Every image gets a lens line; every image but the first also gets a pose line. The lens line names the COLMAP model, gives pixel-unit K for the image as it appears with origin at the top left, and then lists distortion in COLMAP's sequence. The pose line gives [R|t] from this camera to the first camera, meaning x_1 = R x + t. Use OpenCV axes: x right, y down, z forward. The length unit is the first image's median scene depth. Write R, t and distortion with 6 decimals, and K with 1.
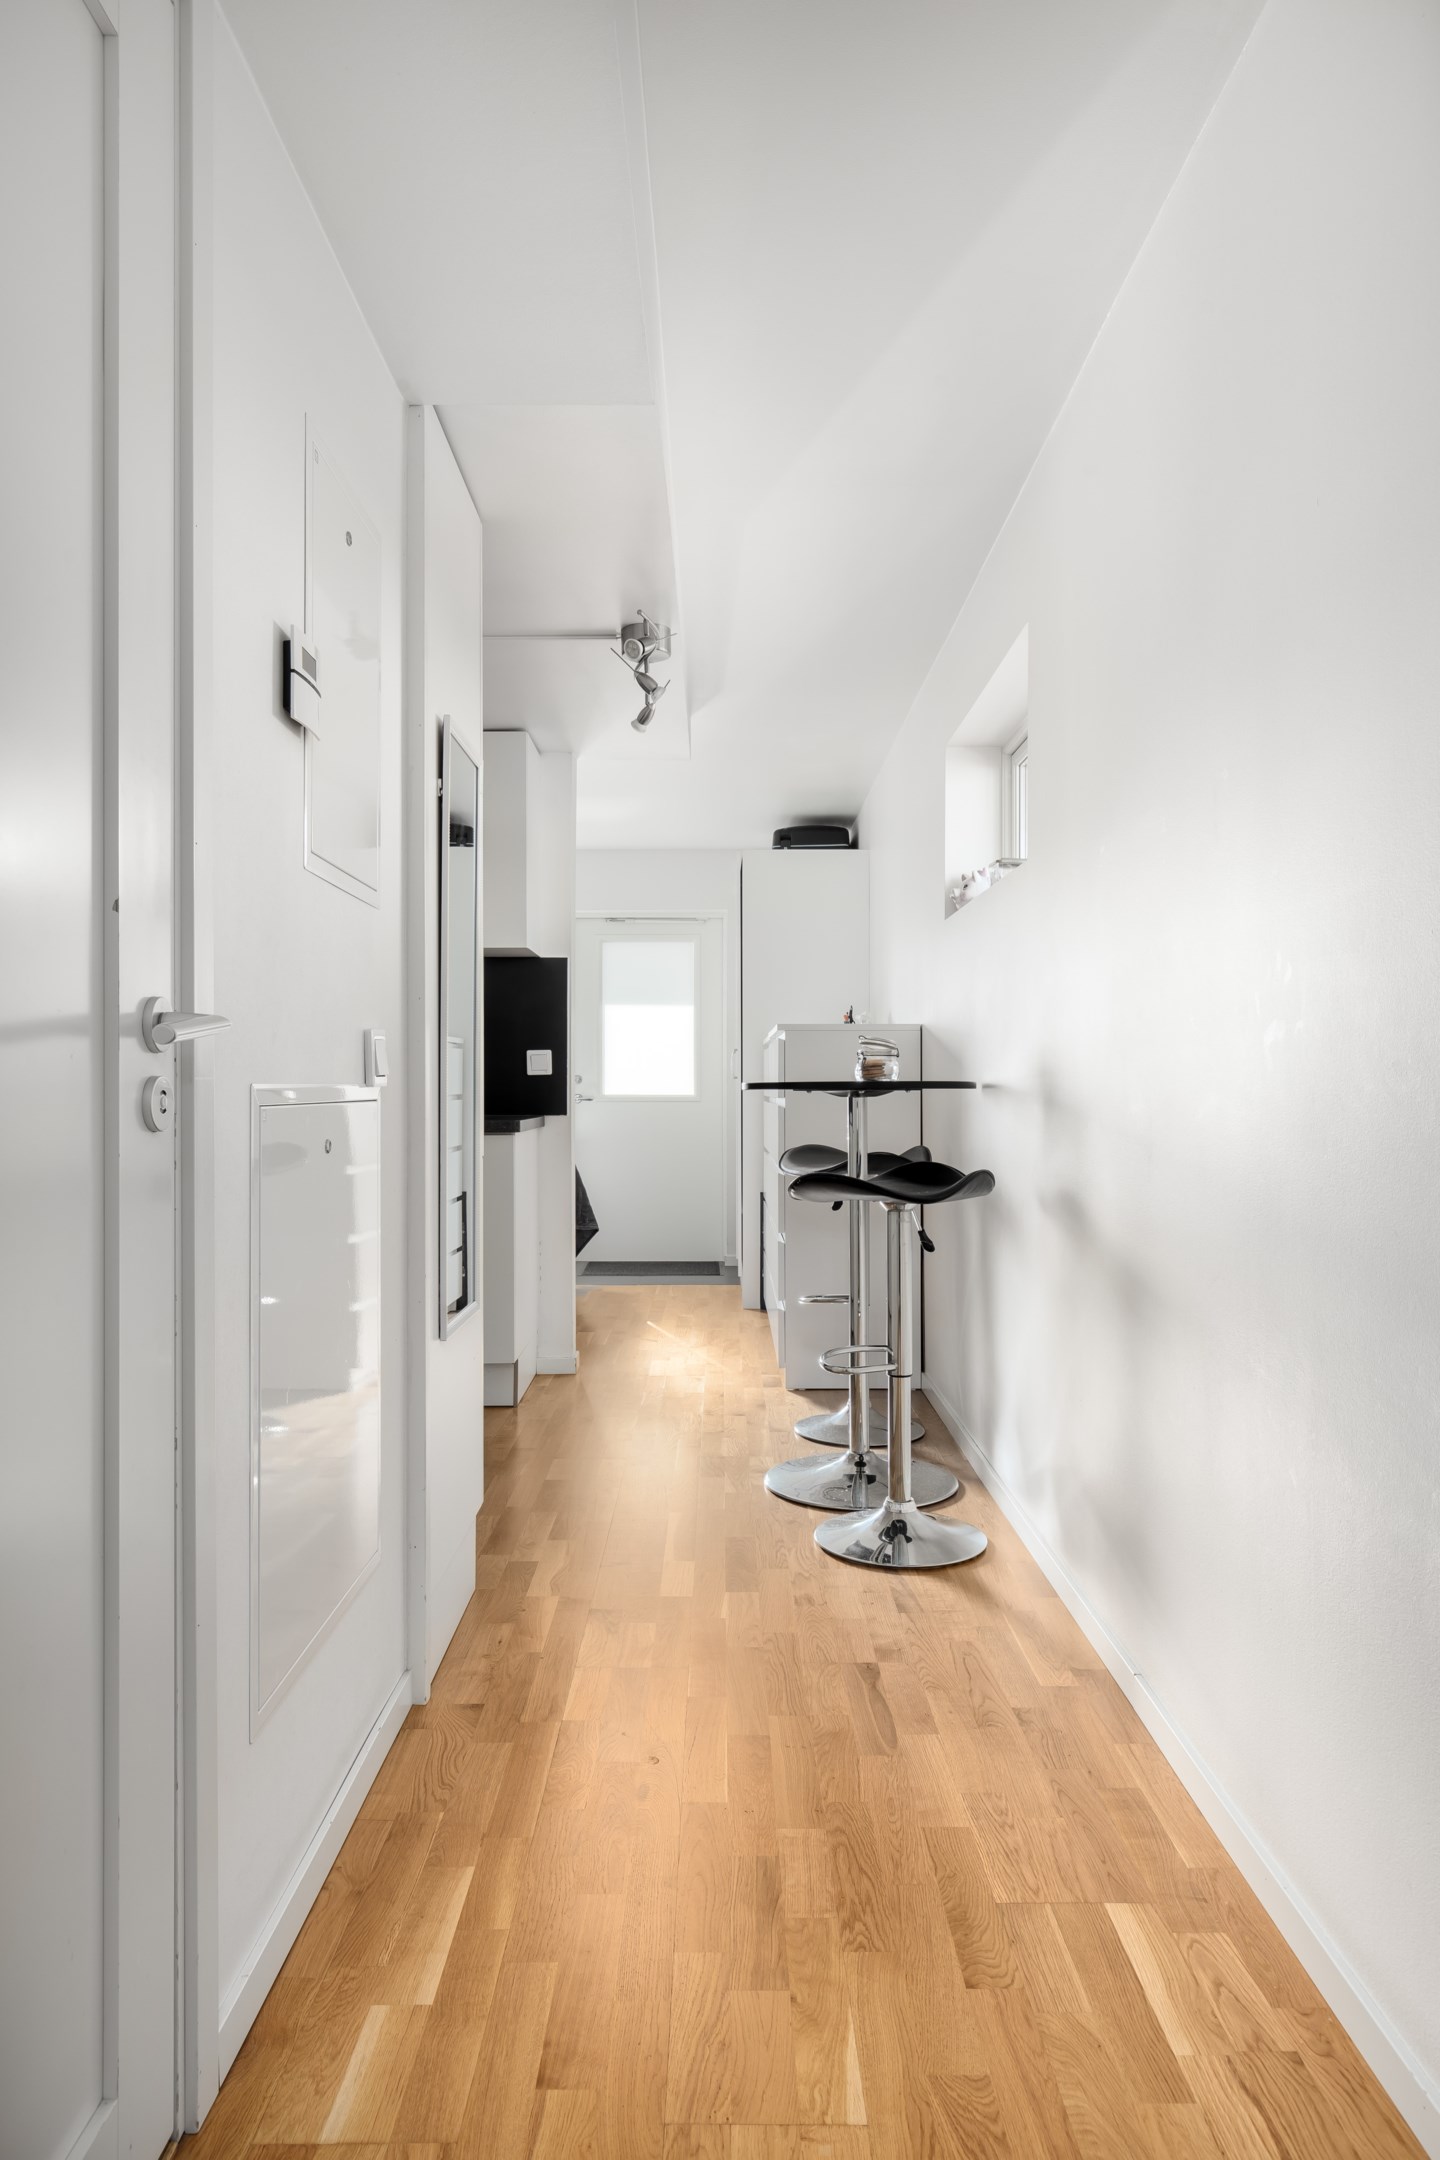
lens RADIAL K [[1367.0, 0, 720.0], [0, 1367.0, 1080.0], [0, 0, 1]] dist [0.000882, 0.000270]
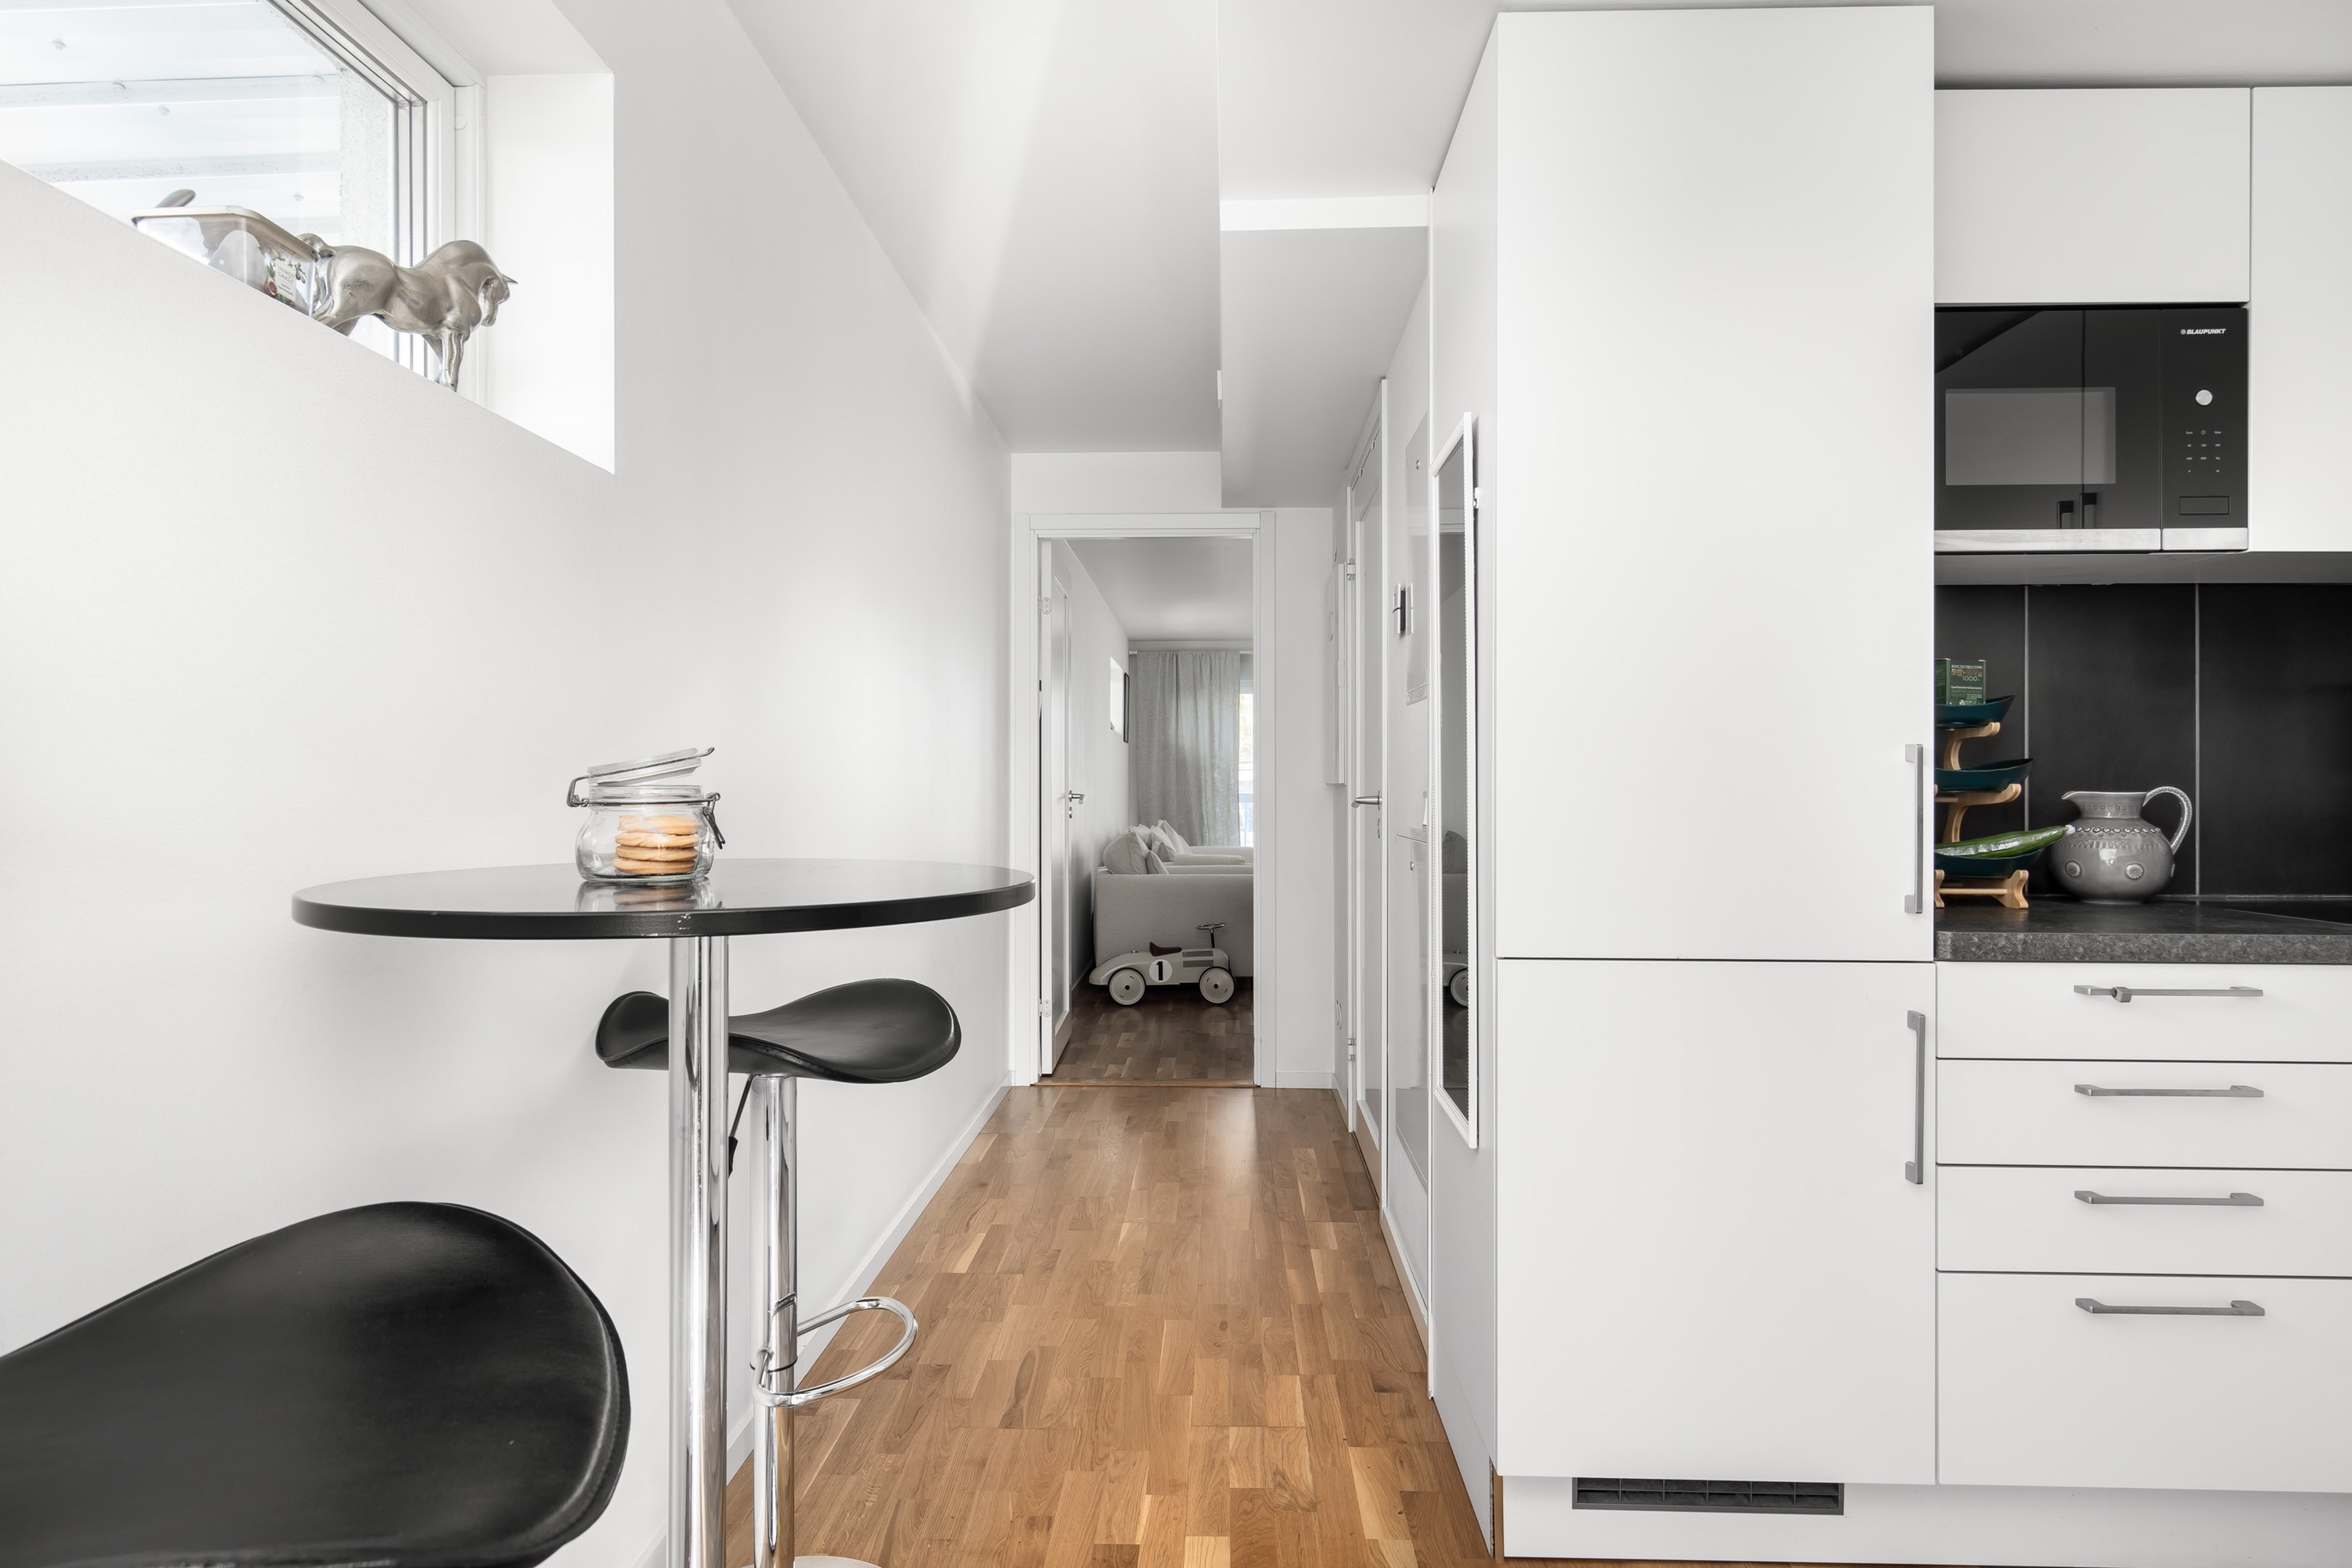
lens RADIAL K [[1287.5, 0, 1180.9], [0, 1287.5, 789.3], [0, 0, 1]] dist [0.004585, -0.000085]
pose [[-0.999442, 0.002180, 0.033321, -0.041912], [0.002167, 0.999998, -0.000436, -0.028171], [-0.033322, -0.000363, -0.999445, 1.696558]]
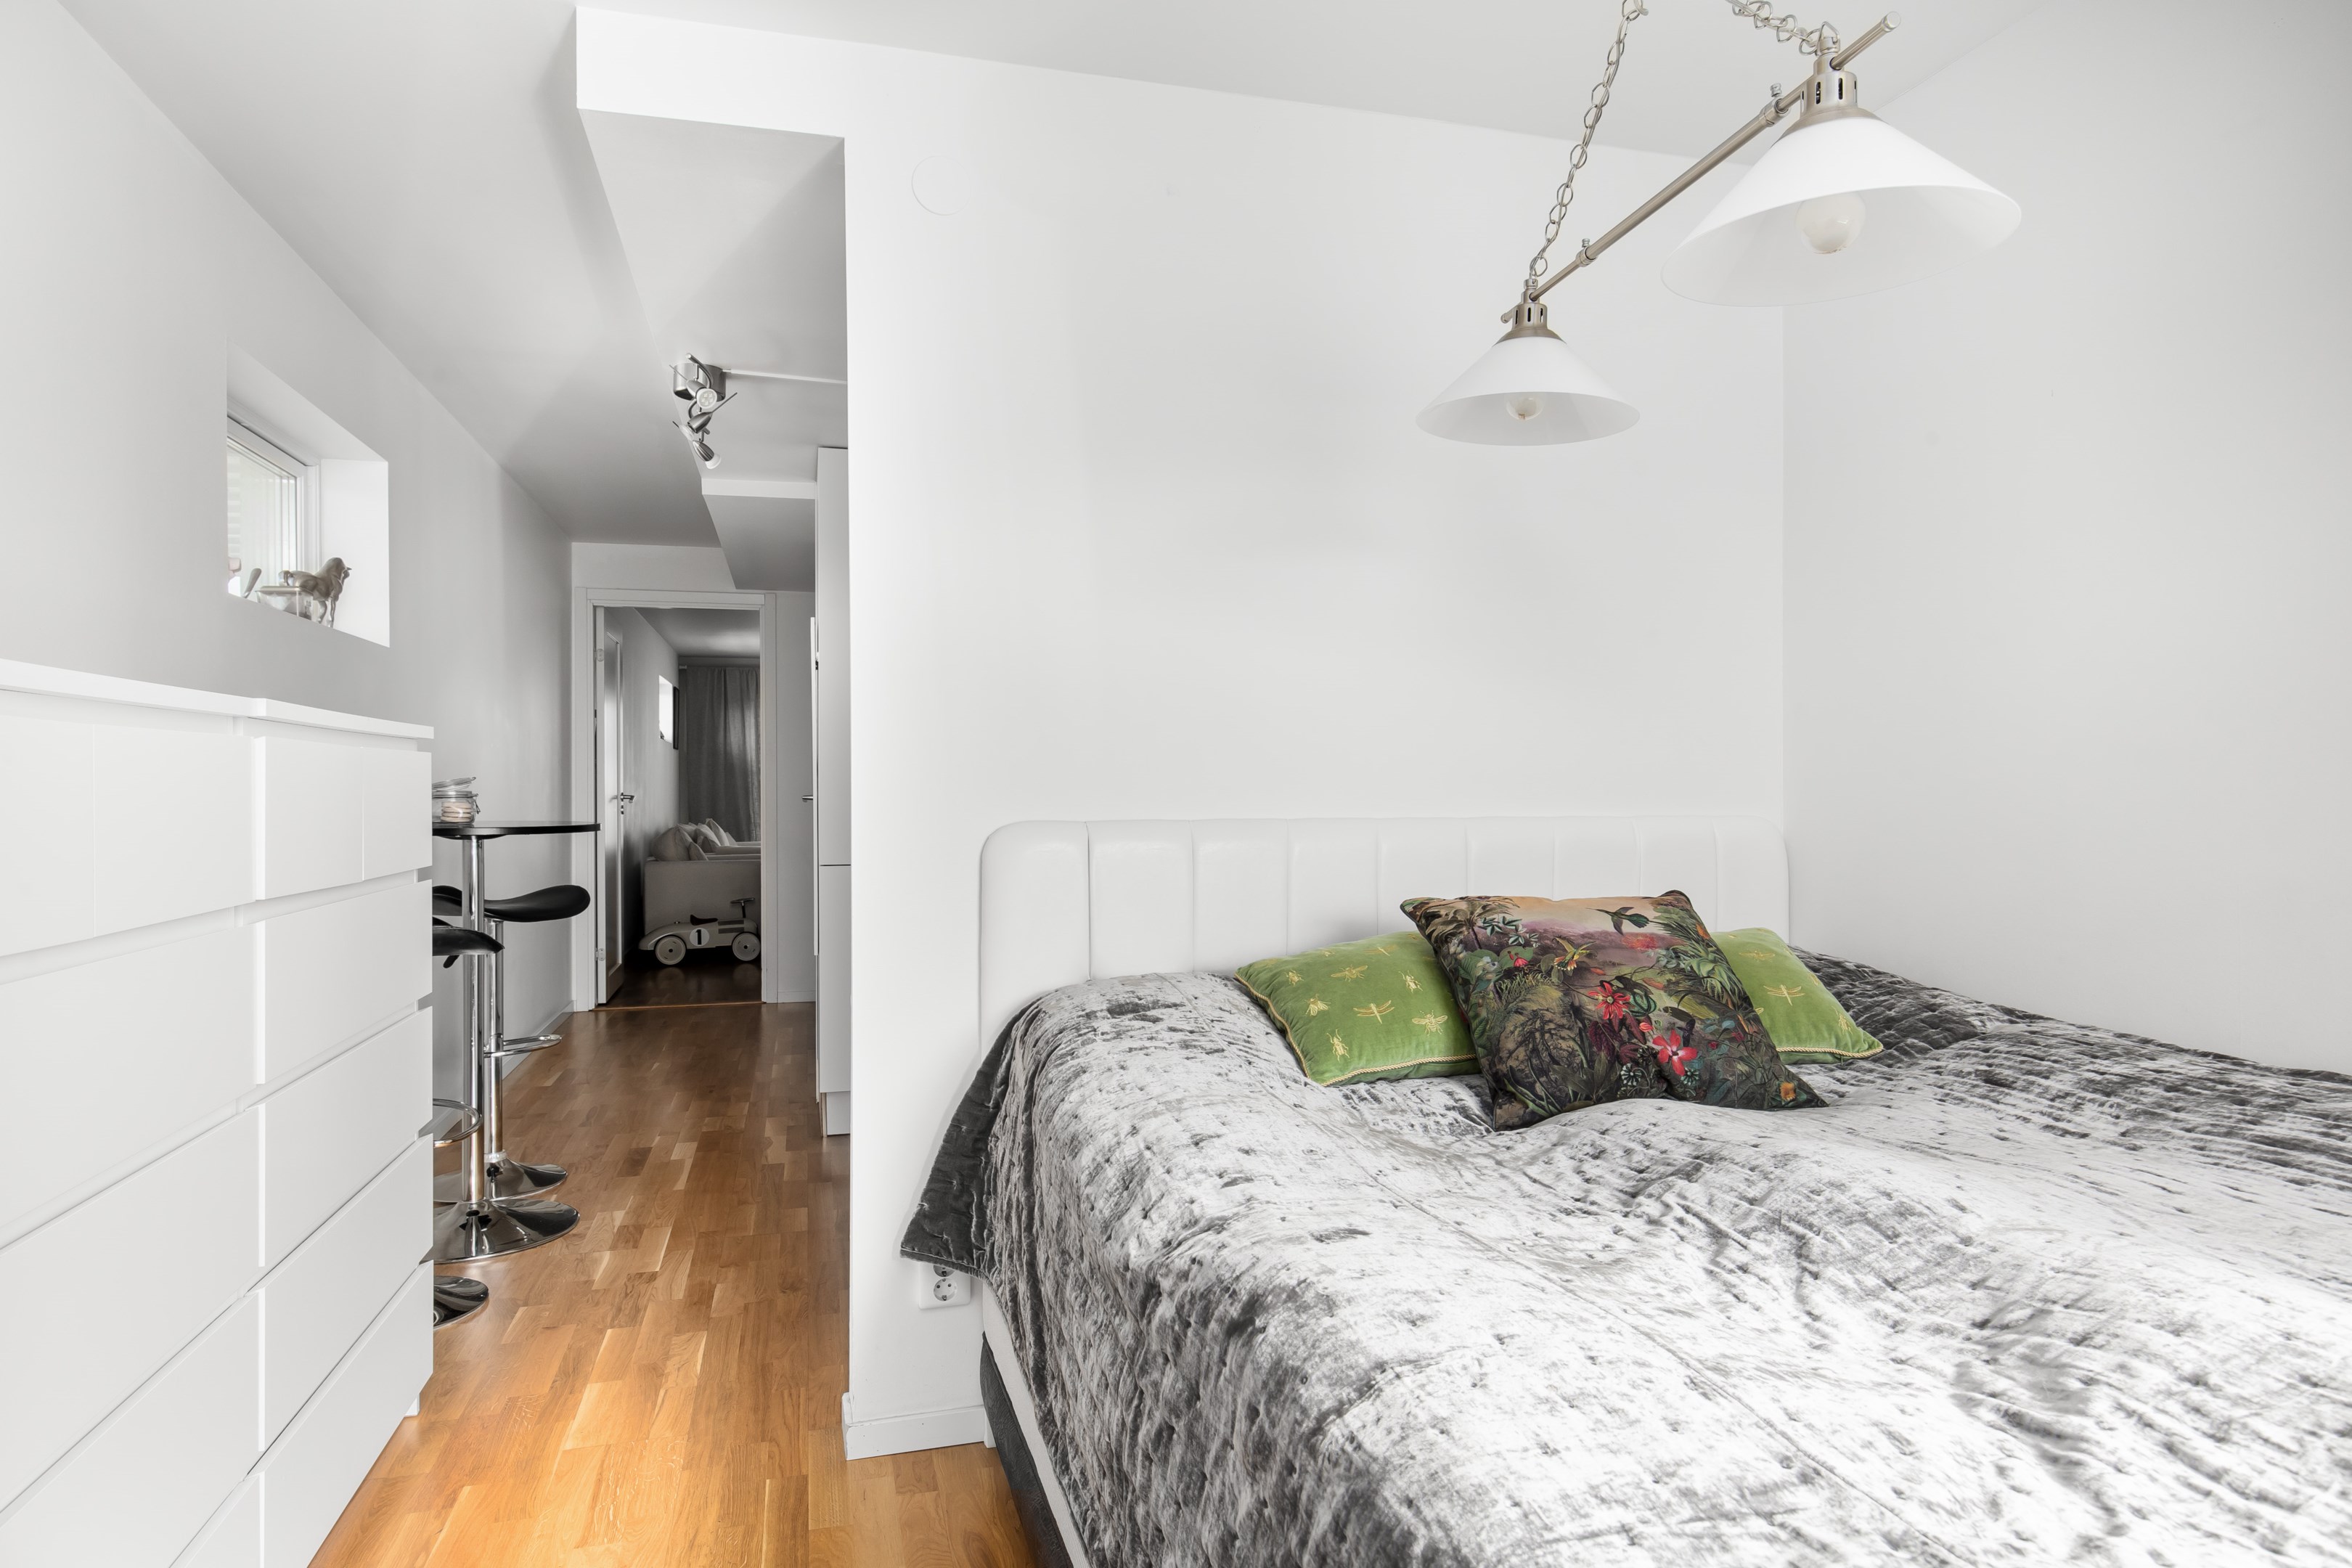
lens RADIAL K [[1357.8, 0, 1176.0], [0, 1357.8, 784.0], [0, 0, 1]] dist [0.001213, -0.000924]
pose [[-0.964705, 0.007102, -0.263236, -0.166148], [0.008257, 0.999961, -0.003281, -0.026706], [0.263202, -0.005339, -0.964726, 2.657367]]
